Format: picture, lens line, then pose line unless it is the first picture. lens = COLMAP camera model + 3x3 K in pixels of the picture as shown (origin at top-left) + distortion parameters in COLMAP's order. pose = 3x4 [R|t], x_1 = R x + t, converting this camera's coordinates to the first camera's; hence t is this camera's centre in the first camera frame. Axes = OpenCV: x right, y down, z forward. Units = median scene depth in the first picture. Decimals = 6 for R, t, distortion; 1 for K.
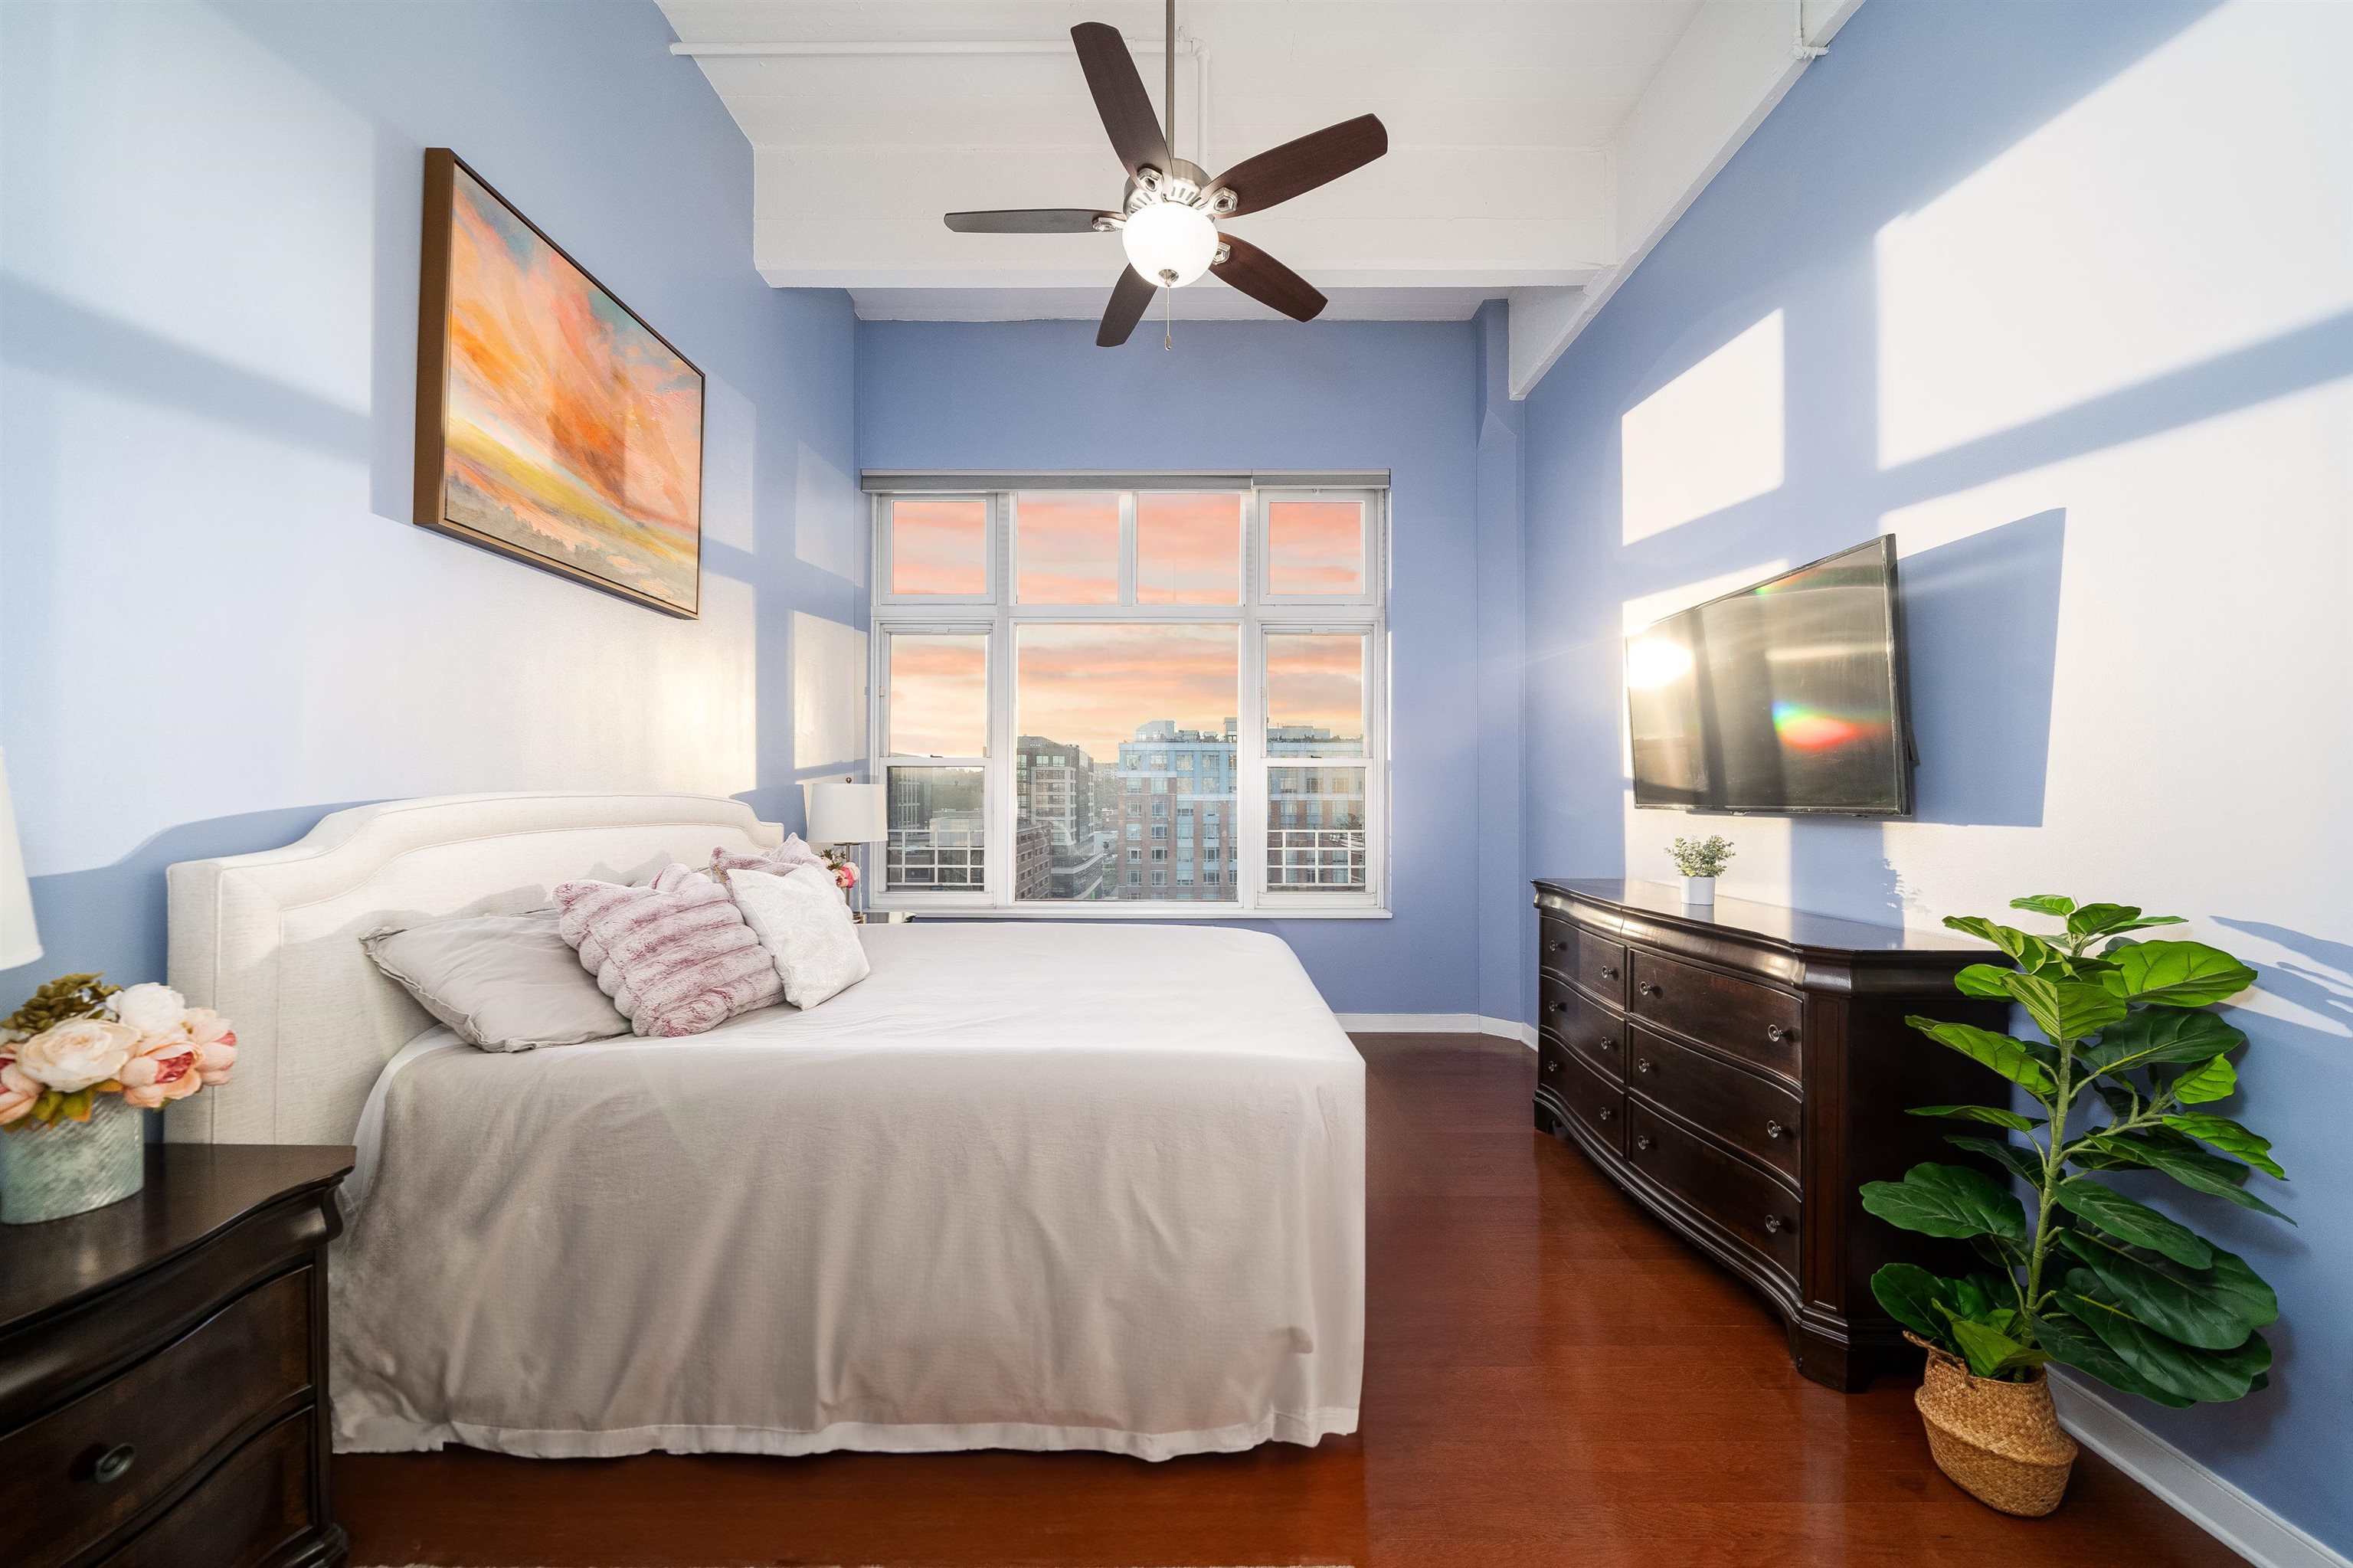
lens RADIAL K [[810.8, 0, 1155.6], [0, 810.8, 788.4], [0, 0, 1]] dist [-0.006635, -0.000812]
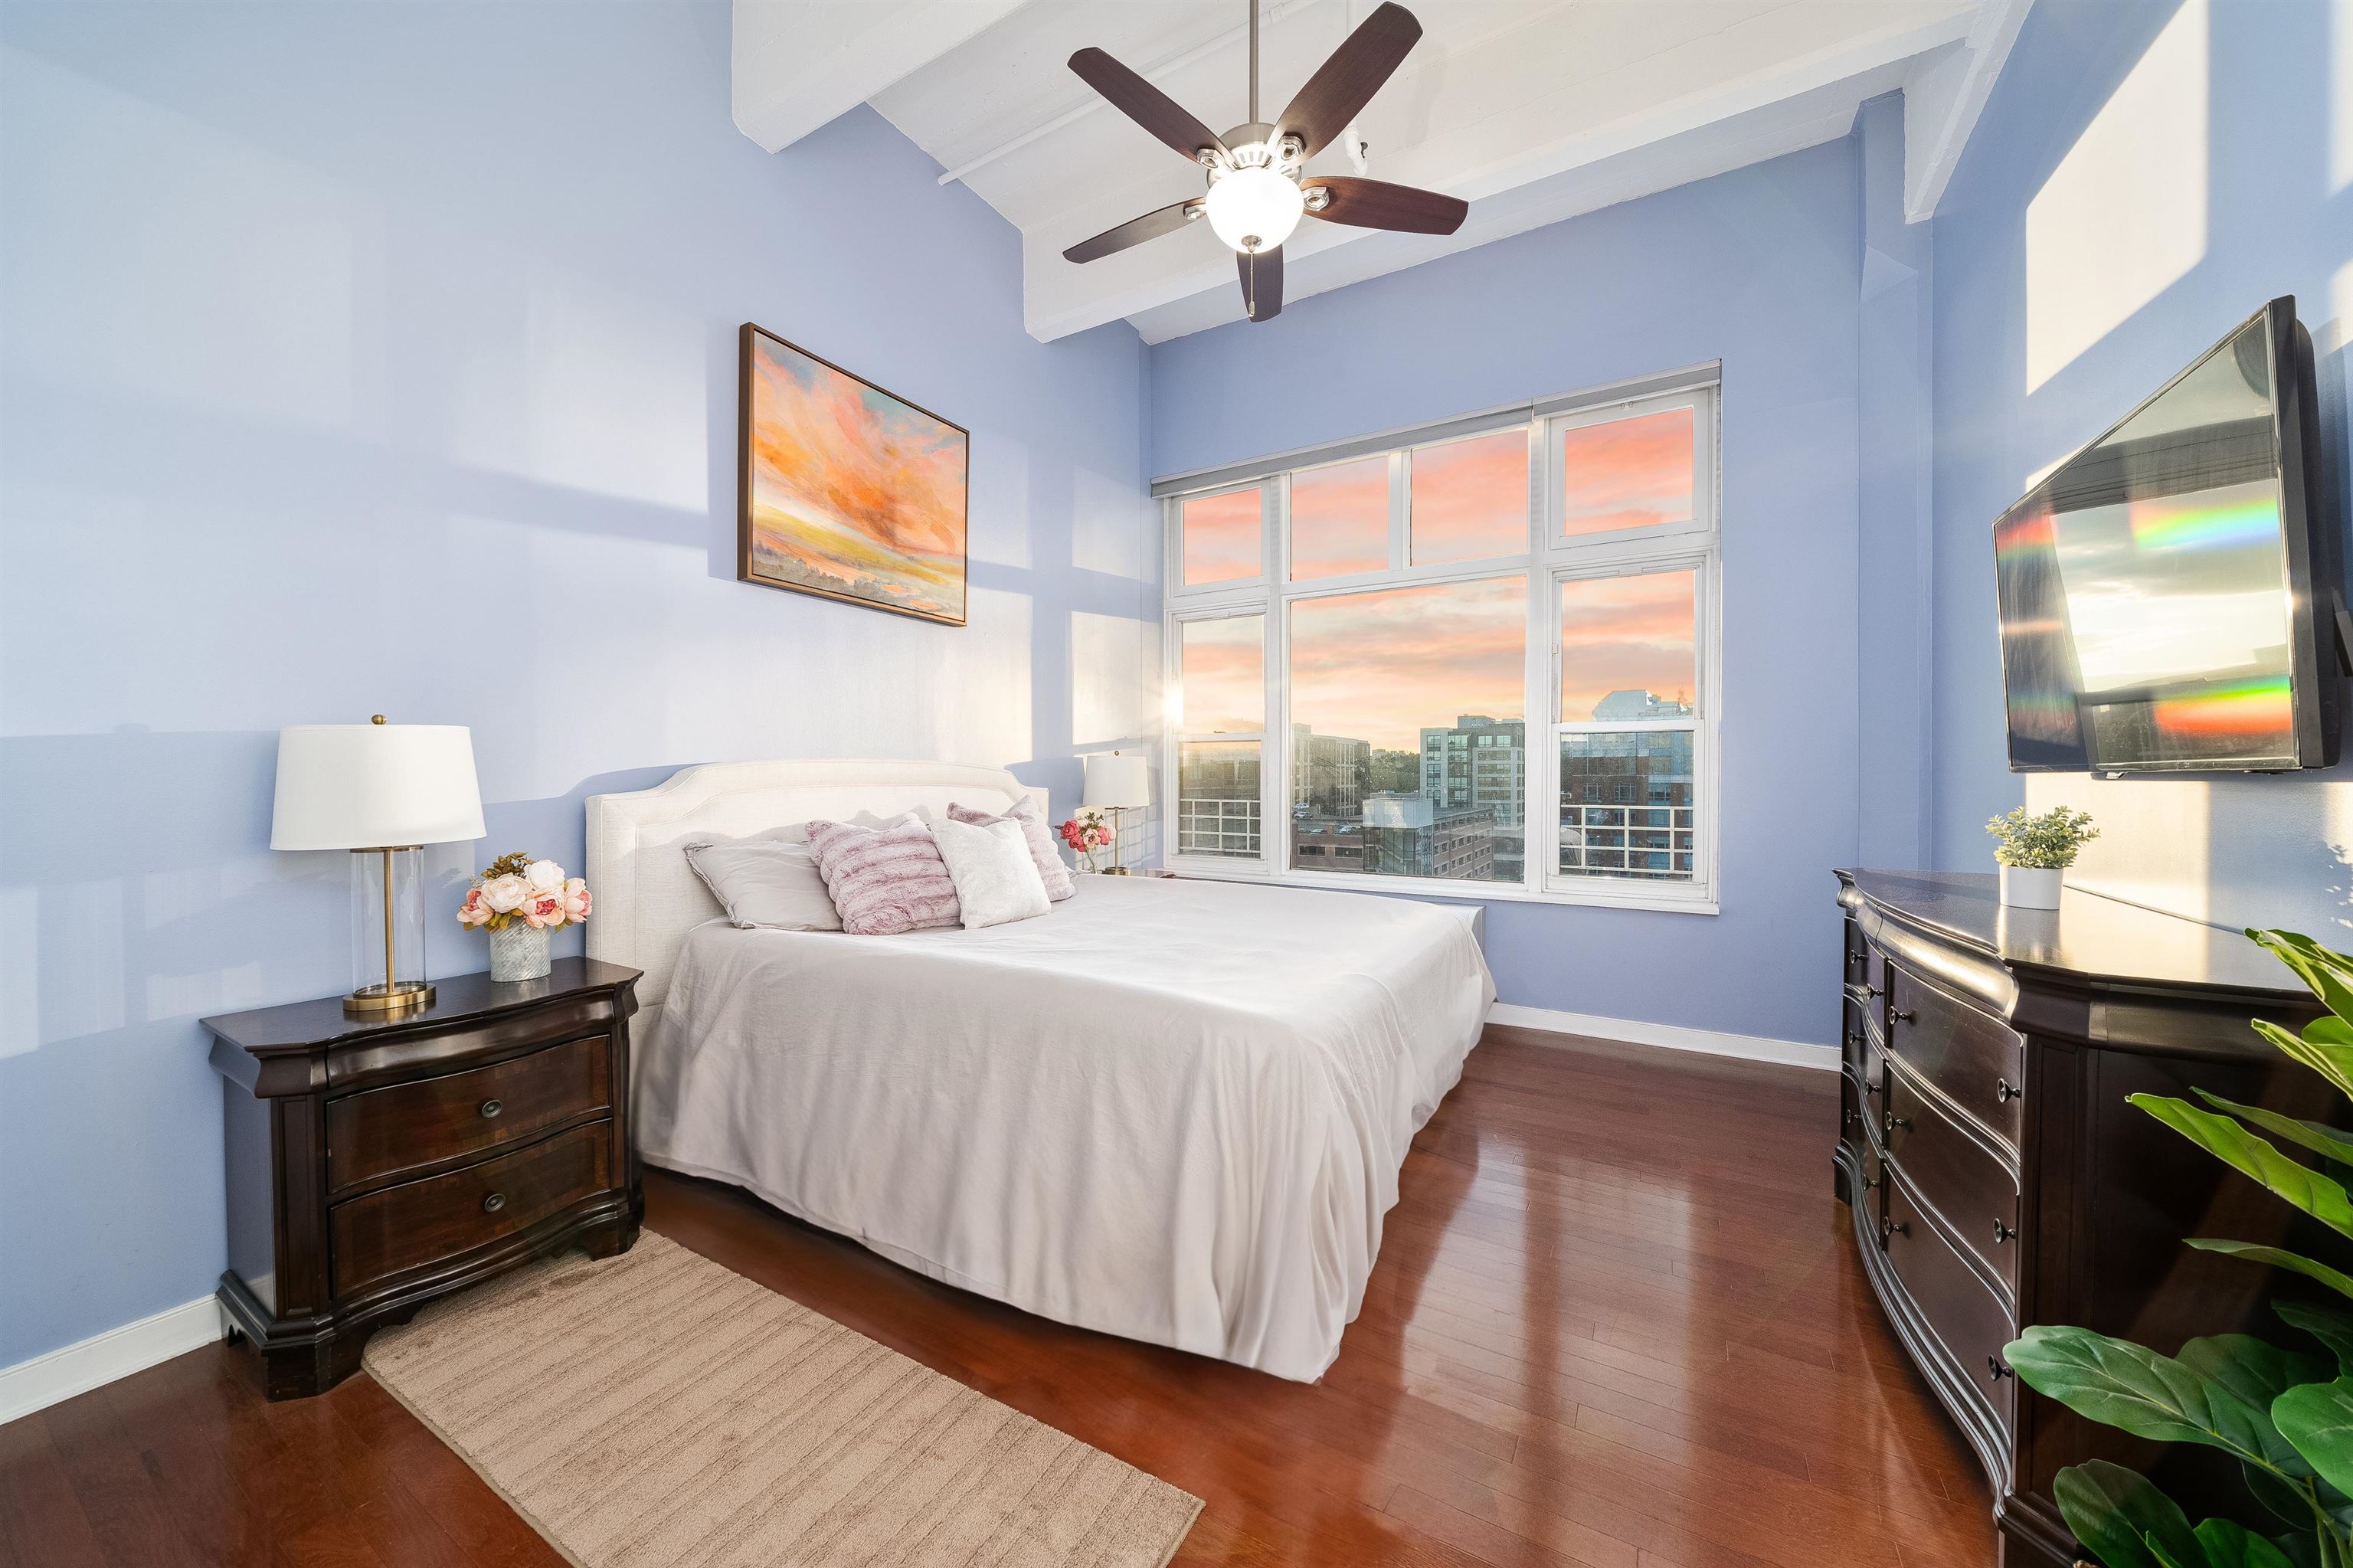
lens RADIAL K [[810.8, 0, 1194.9], [0, 810.8, 785.8], [0, 0, 1]] dist [-0.006635, -0.000812]
pose [[0.871605, 0.003263, -0.490199, 0.443238], [0.005250, 0.999858, 0.015990, 0.028795], [0.490181, -0.016510, 0.871464, 0.072174]]
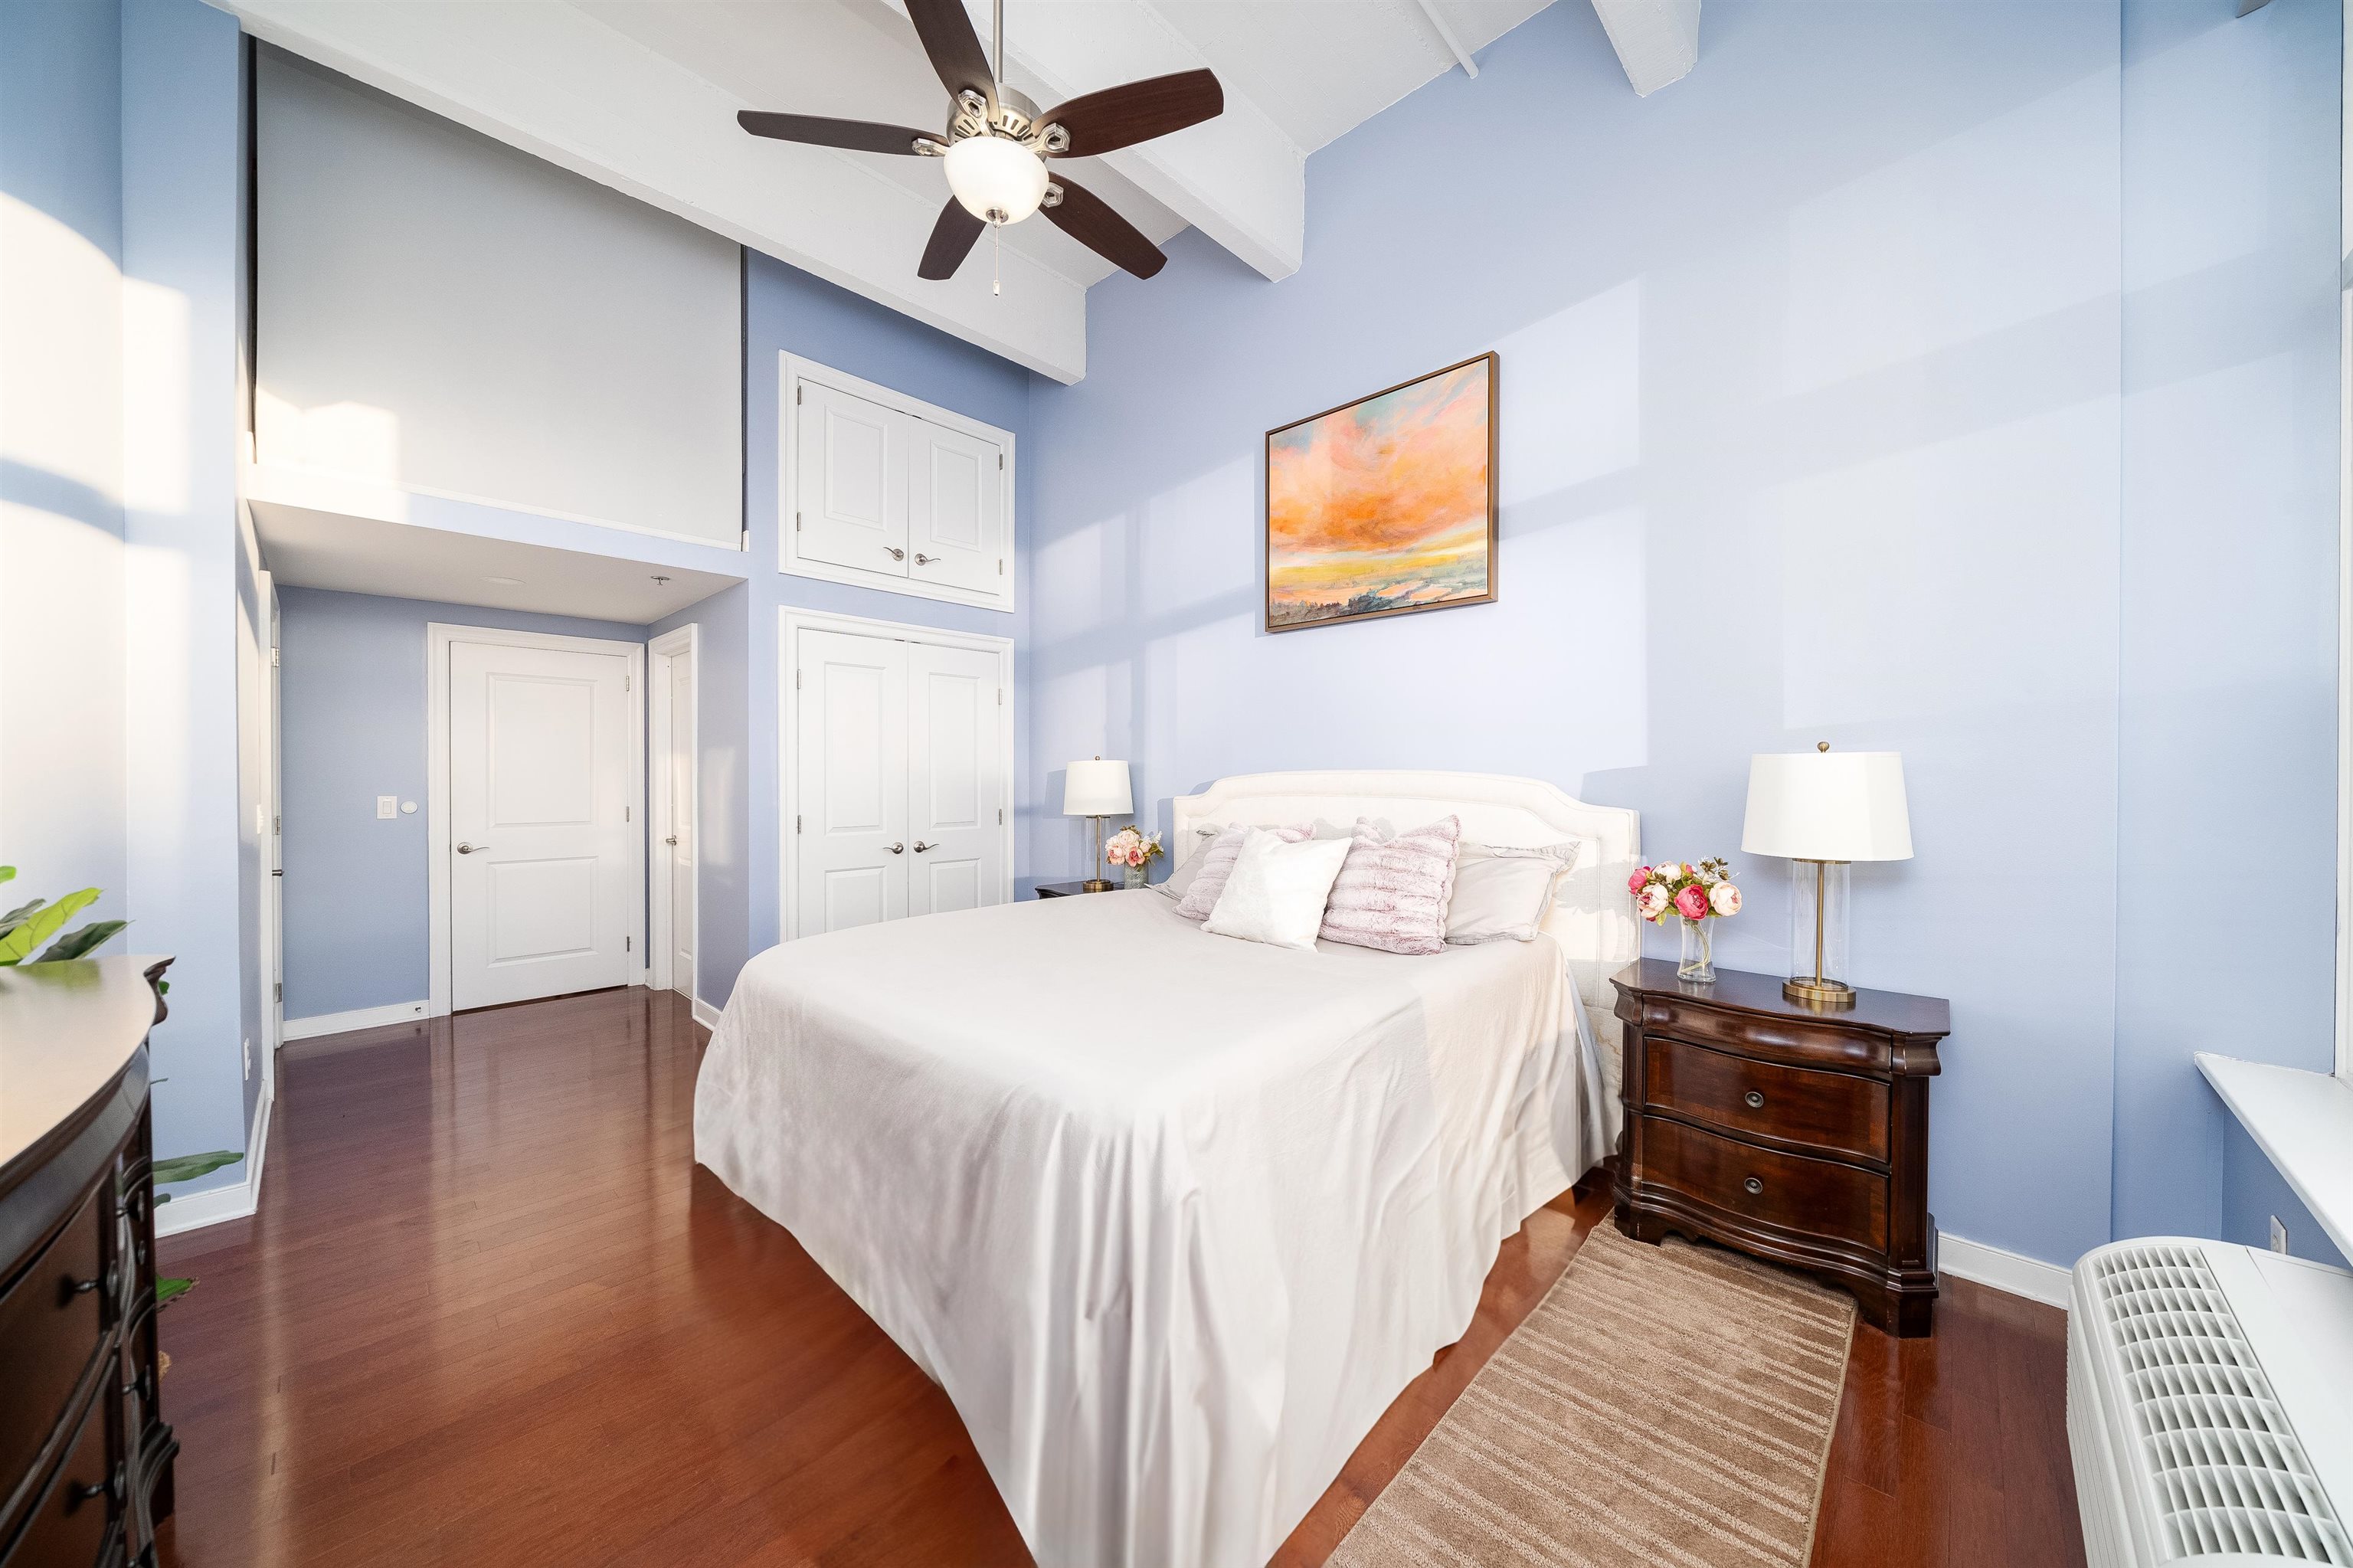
lens RADIAL K [[810.8, 0, 1167.1], [0, 810.8, 796.8], [0, 0, 1]] dist [-0.006635, -0.000812]
pose [[-0.643536, 0.006707, -0.765386, 0.567156], [0.007486, 0.999969, 0.002468, 0.041203], [0.765379, -0.004142, -0.643566, 1.598872]]
